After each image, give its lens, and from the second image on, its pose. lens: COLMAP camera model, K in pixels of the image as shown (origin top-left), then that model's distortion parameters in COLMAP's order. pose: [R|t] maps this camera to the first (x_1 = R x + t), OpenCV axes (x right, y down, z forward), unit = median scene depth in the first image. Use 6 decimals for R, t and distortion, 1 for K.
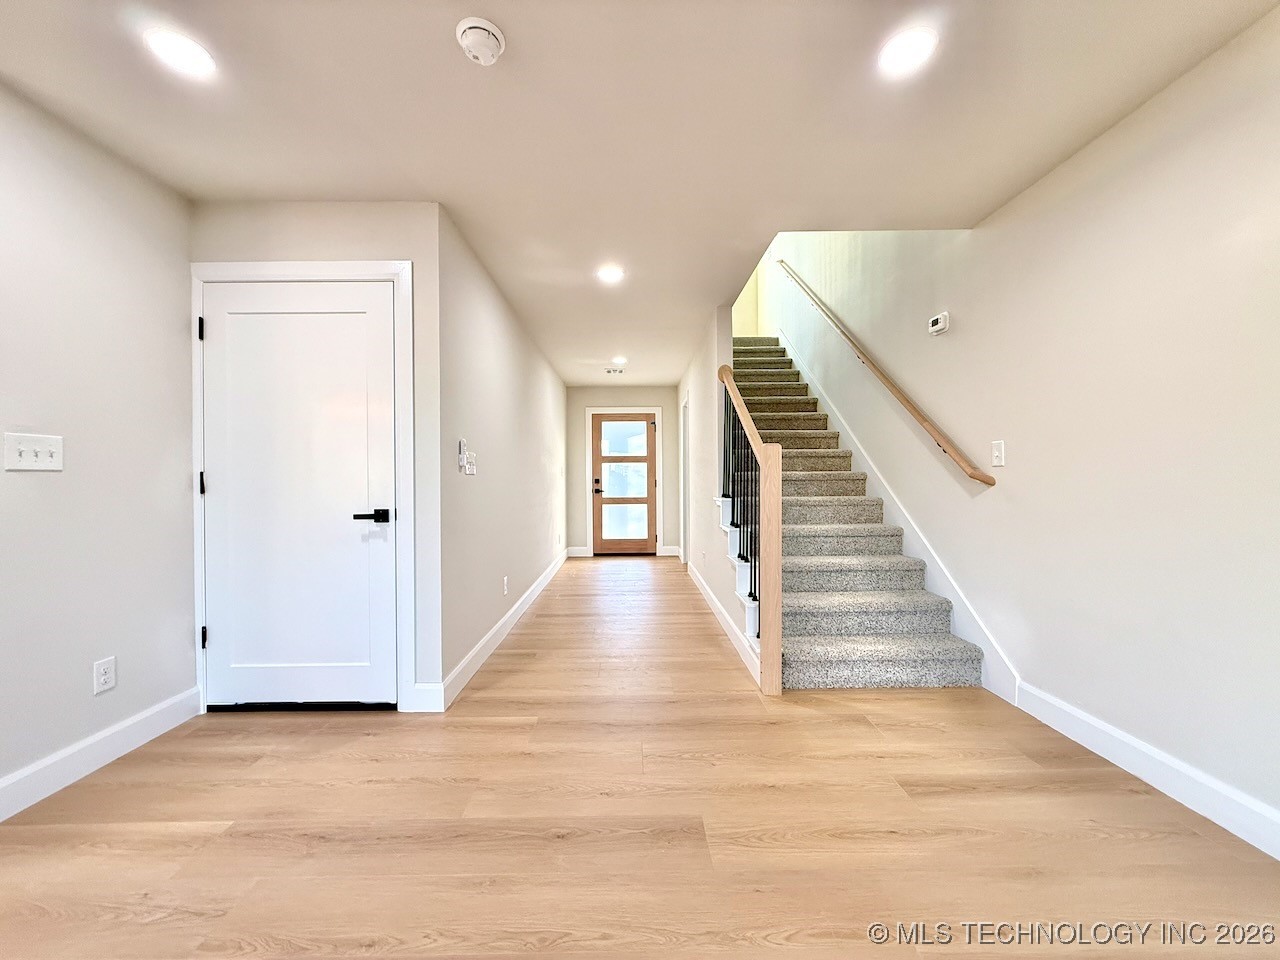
lens RADIAL K [[507.4, 0, 640.0], [0, 507.4, 480.0], [0, 0, 1]] dist [-0.000002, -0.000305]
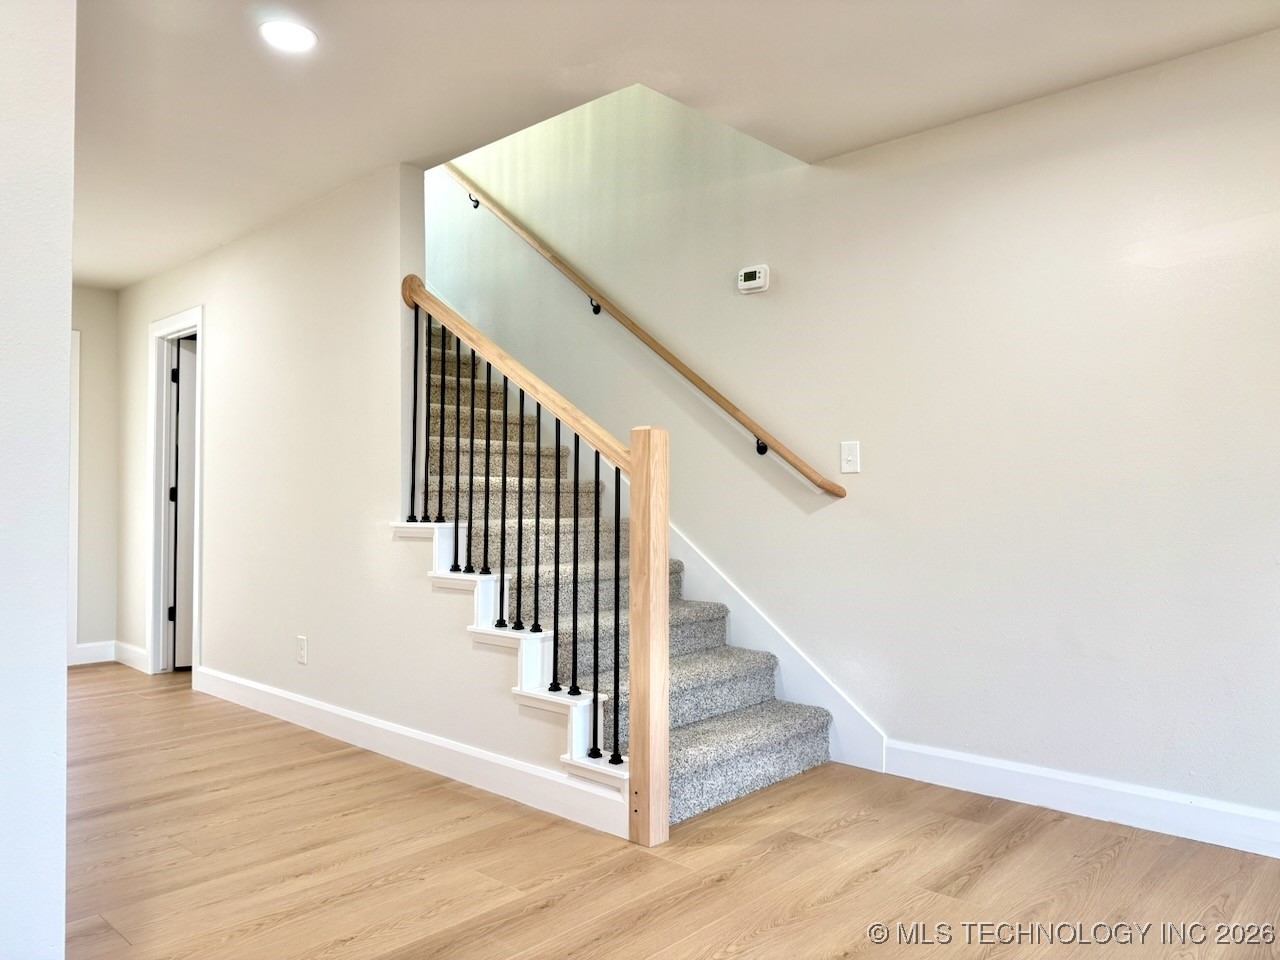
lens RADIAL K [[893.3, 0, 638.6], [0, 893.3, 474.6], [0, 0, 1]] dist [0.133590, -0.239979]
pose [[0.689558, 0.026811, 0.723734, -0.232177], [-0.002286, 0.999390, -0.034845, 0.010844], [-0.724227, 0.022373, 0.689199, 0.114426]]
